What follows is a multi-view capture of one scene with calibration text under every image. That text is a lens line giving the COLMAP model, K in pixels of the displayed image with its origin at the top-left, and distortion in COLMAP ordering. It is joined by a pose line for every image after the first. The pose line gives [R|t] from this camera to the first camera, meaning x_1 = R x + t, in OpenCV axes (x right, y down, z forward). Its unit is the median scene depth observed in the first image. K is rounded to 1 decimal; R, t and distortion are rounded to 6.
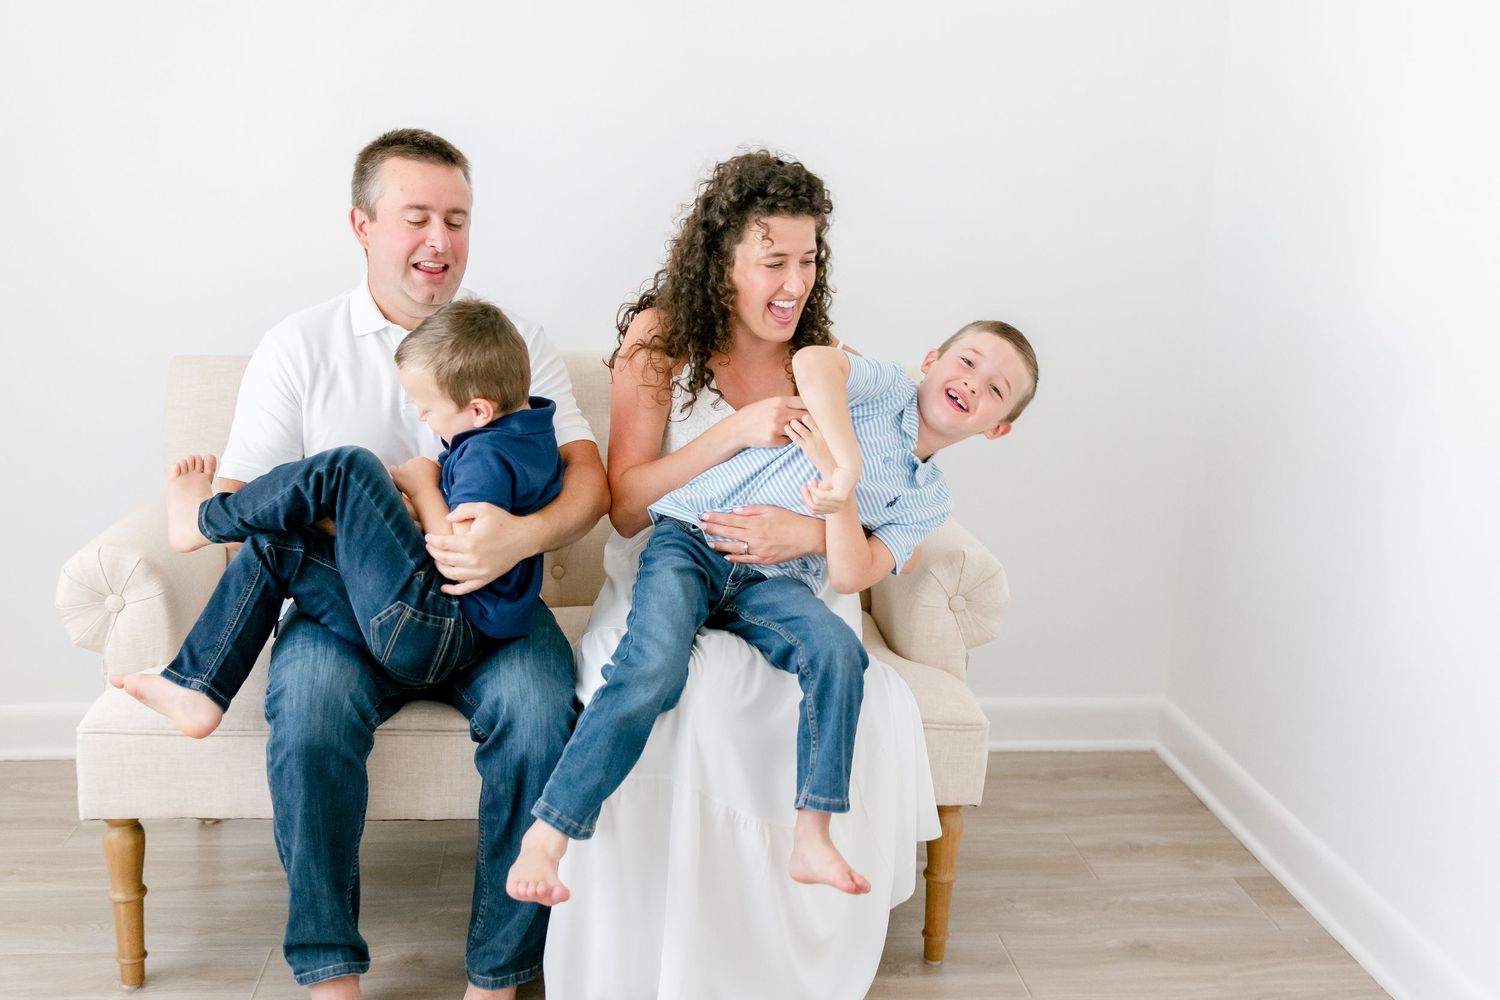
lens RADIAL K [[1550.1, 0, 761.1], [0, 1550.1, 509.2], [0, 0, 1]] dist [0.006504, 0.000000]
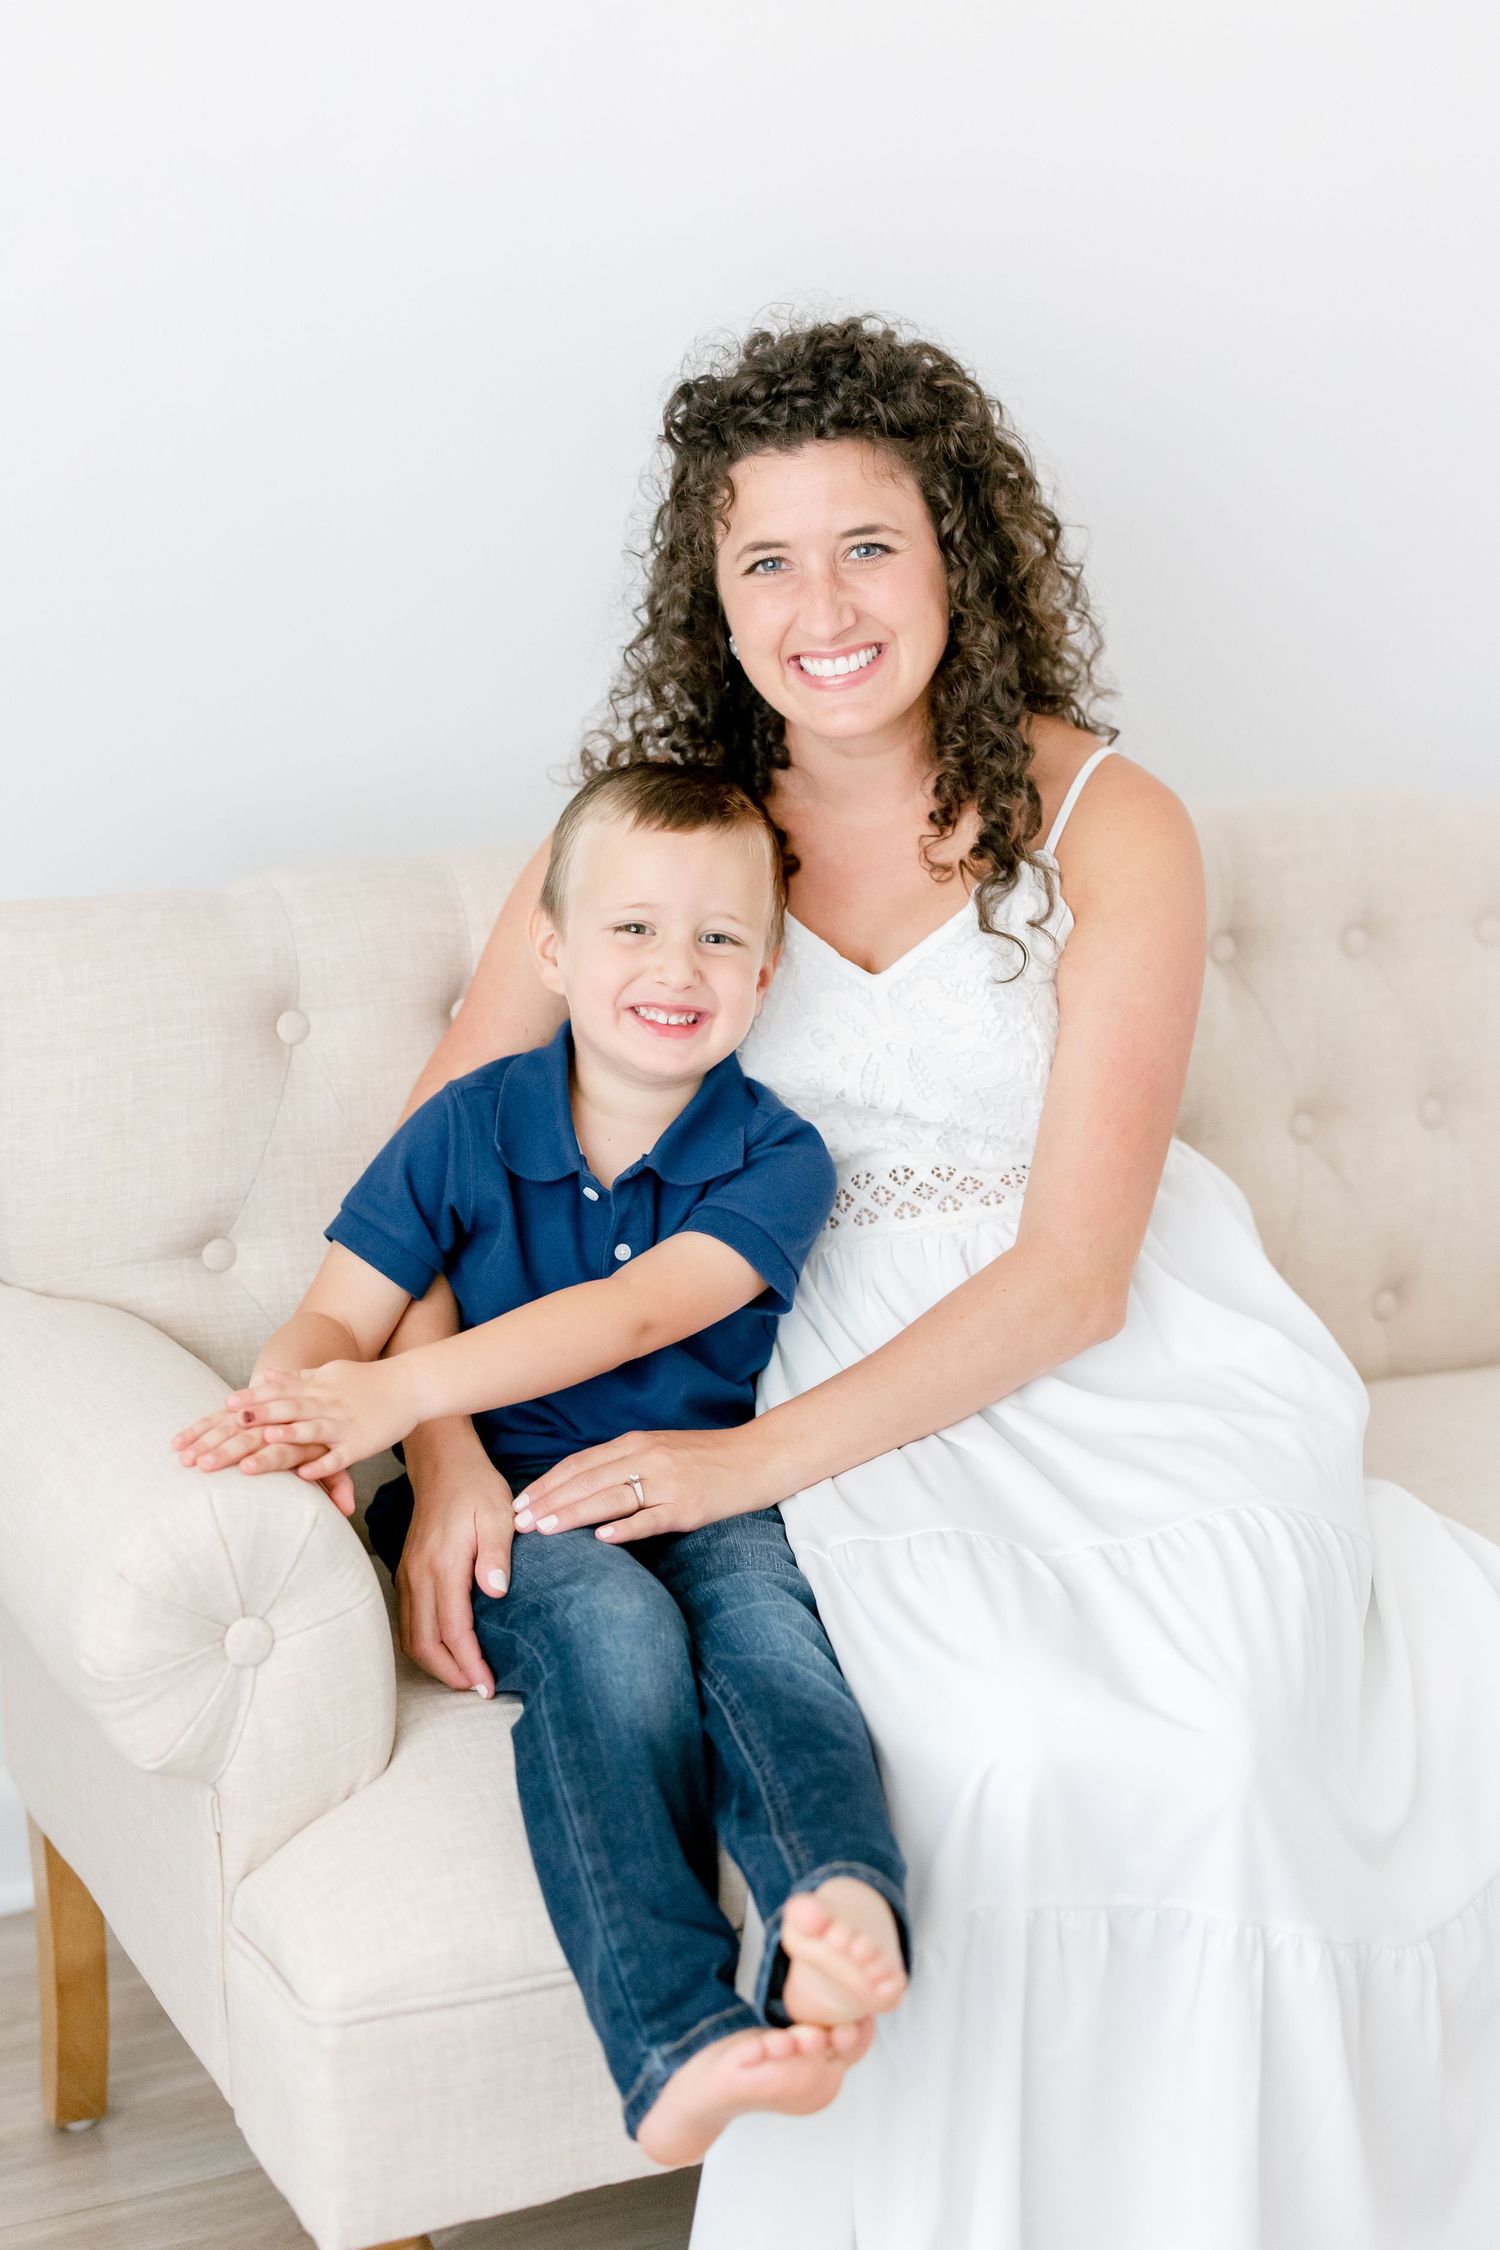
lens RADIAL K [[3425.0, 0, 713.6], [0, 3425.0, 1143.0], [0, 0, 1]] dist [0.033993, 0.000000]
pose [[0.946957, -0.096173, 0.306631, -0.521028], [0.077166, 0.994302, 0.073550, -0.099901], [-0.311957, -0.045987, 0.948983, 0.204925]]
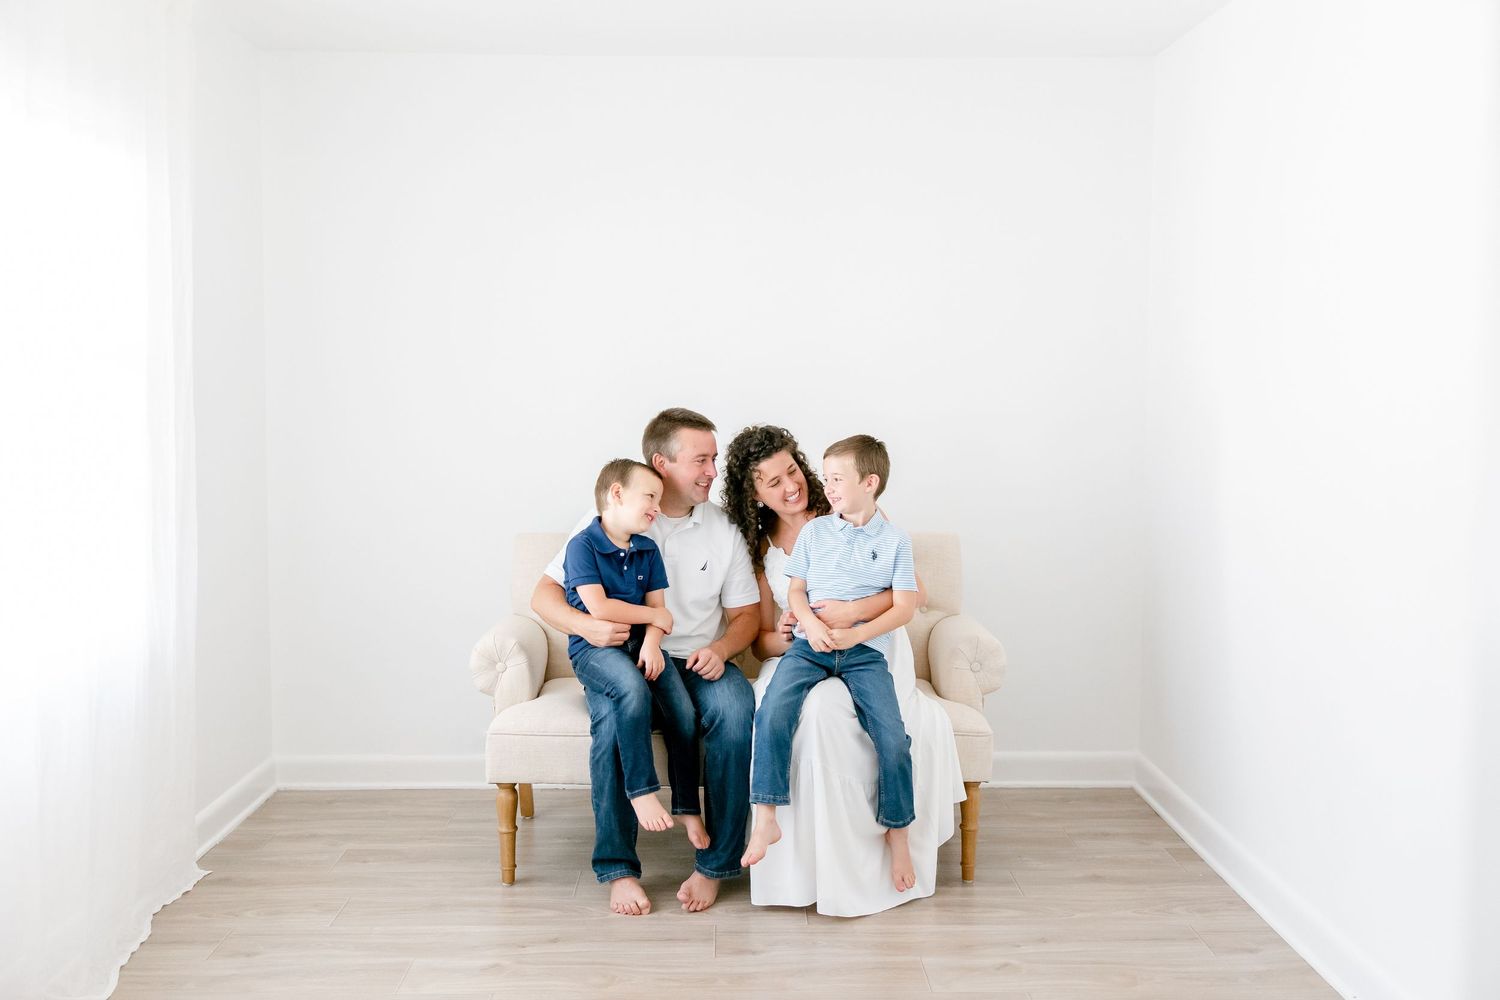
lens RADIAL K [[1484.2, 0, 762.4], [0, 1484.2, 489.1], [0, 0, 1]] dist [0.013004, 0.000000]
pose [[0.996123, -0.021928, -0.085189, 0.036699], [0.009516, 0.989611, -0.143458, 0.101316], [0.087450, 0.142092, 0.985983, -0.673553]]
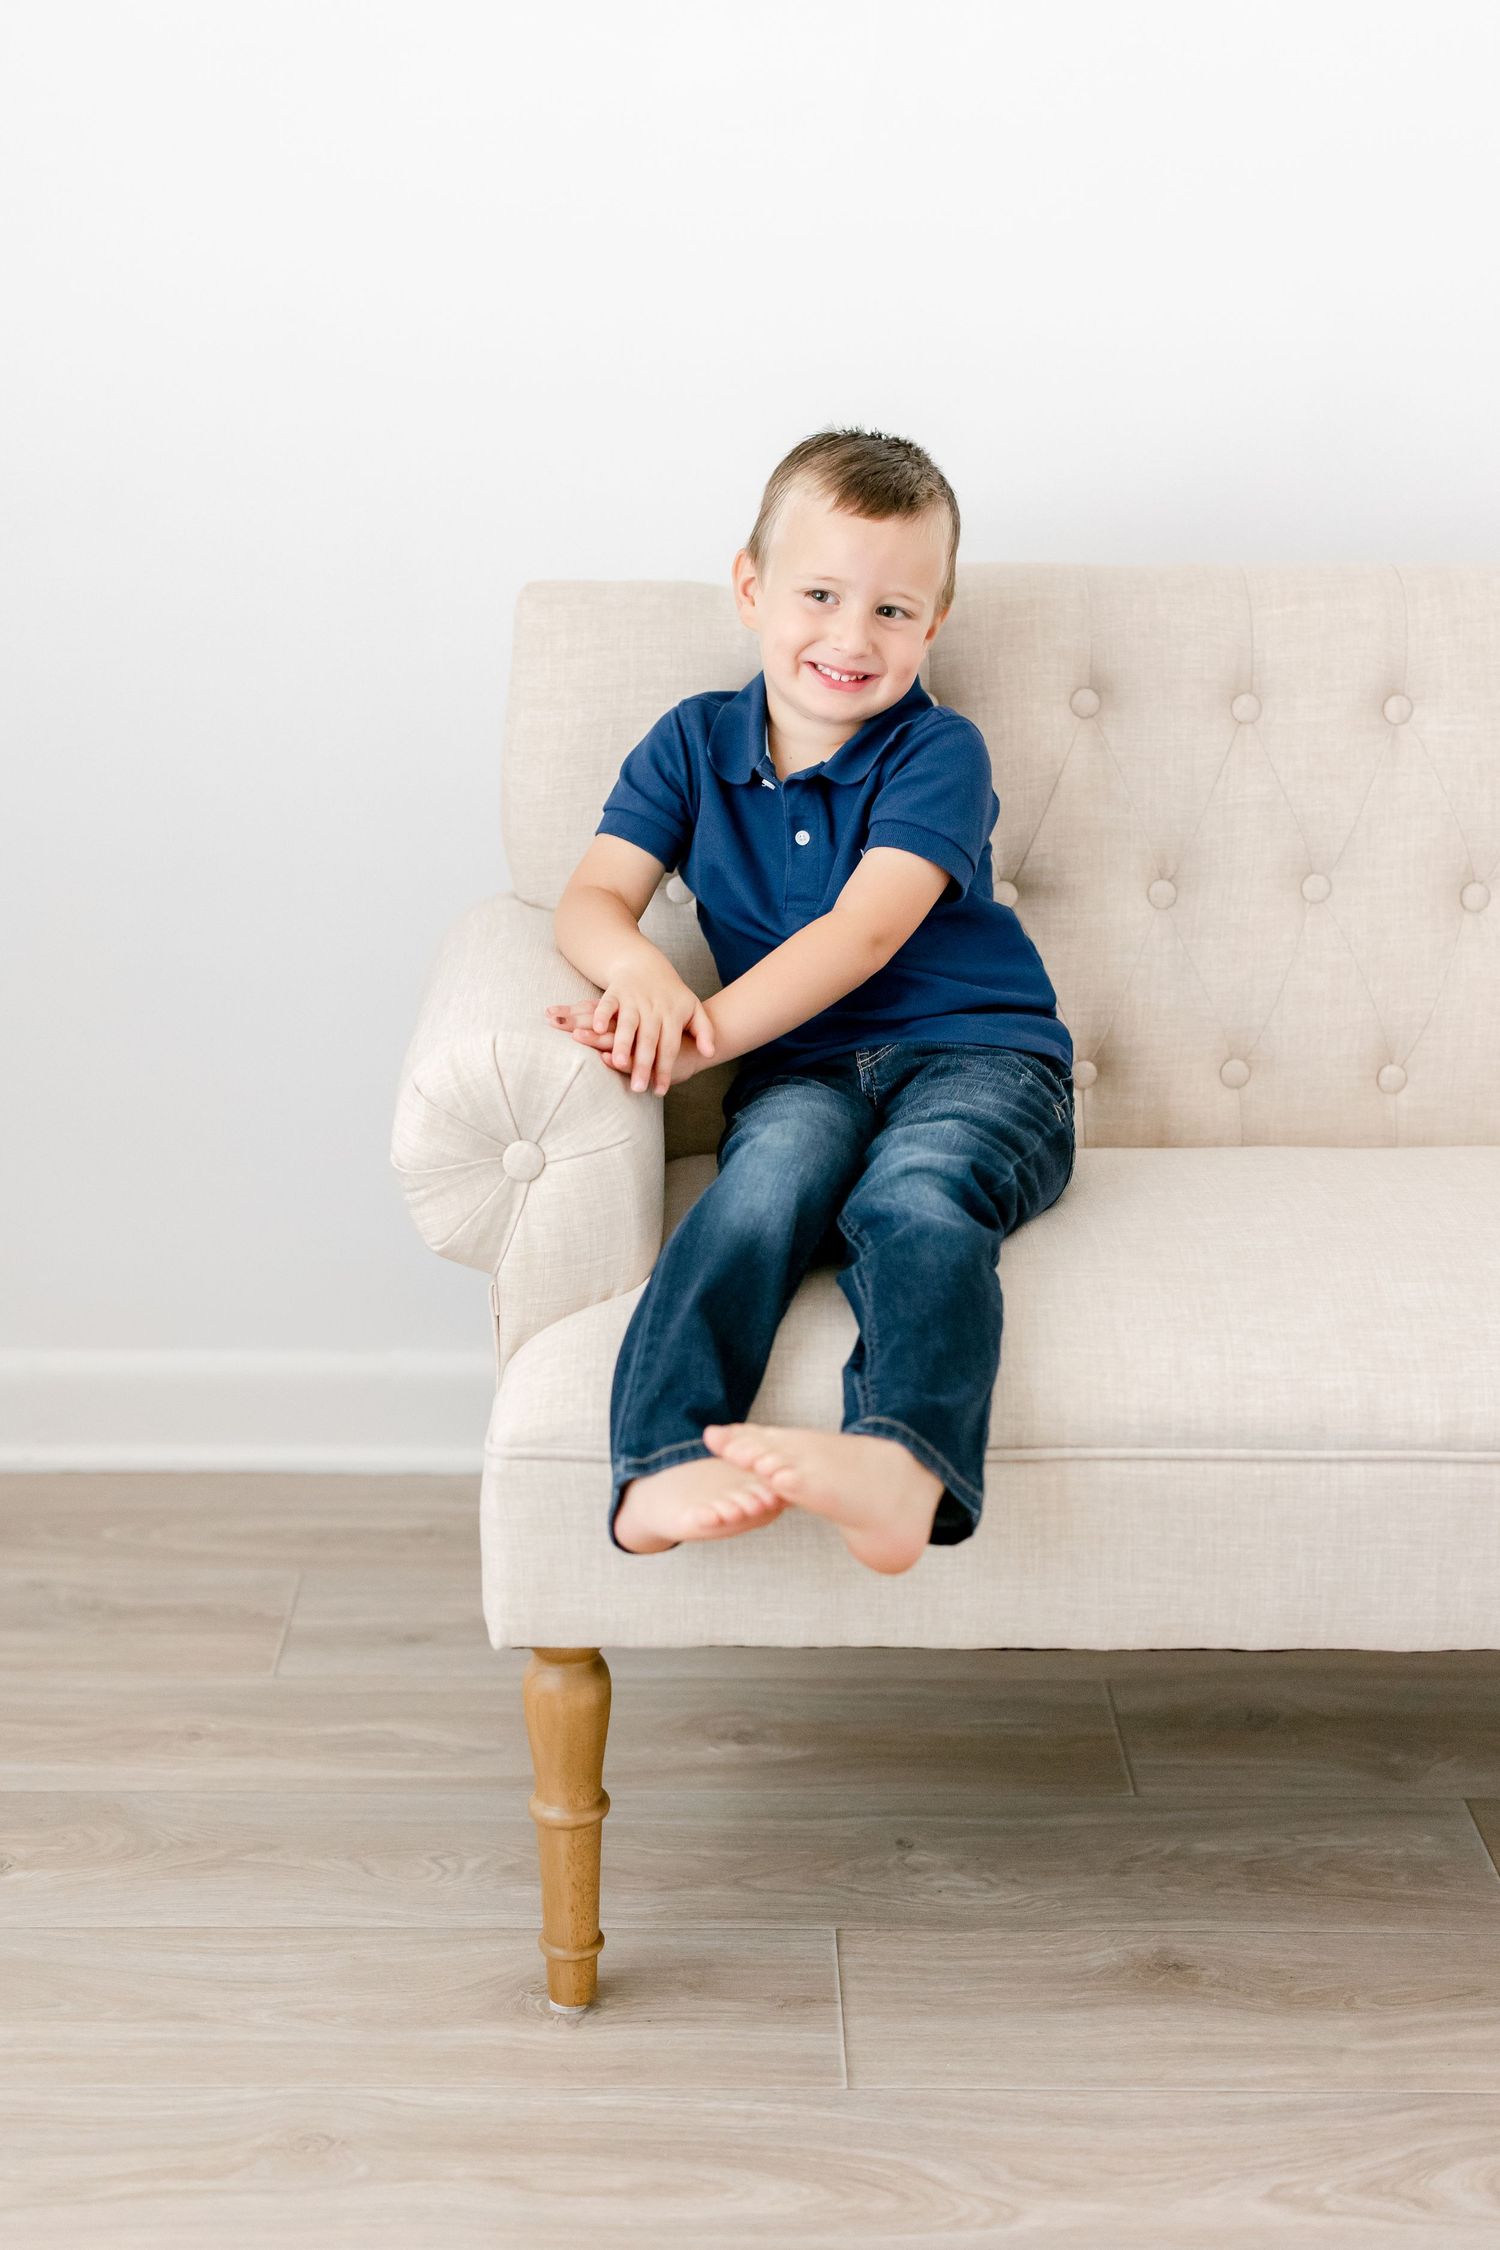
lens RADIAL K [[3425.0, 0, 749.9], [0, 3425.0, 1124.3], [0, 0, 1]] dist [0.033993, 0.000000]
pose [[0.995426, 0.007754, -0.095223, -0.246638], [-0.000044, 0.996738, 0.080707, -0.027362], [0.095538, -0.080334, 0.992179, 0.035166]]
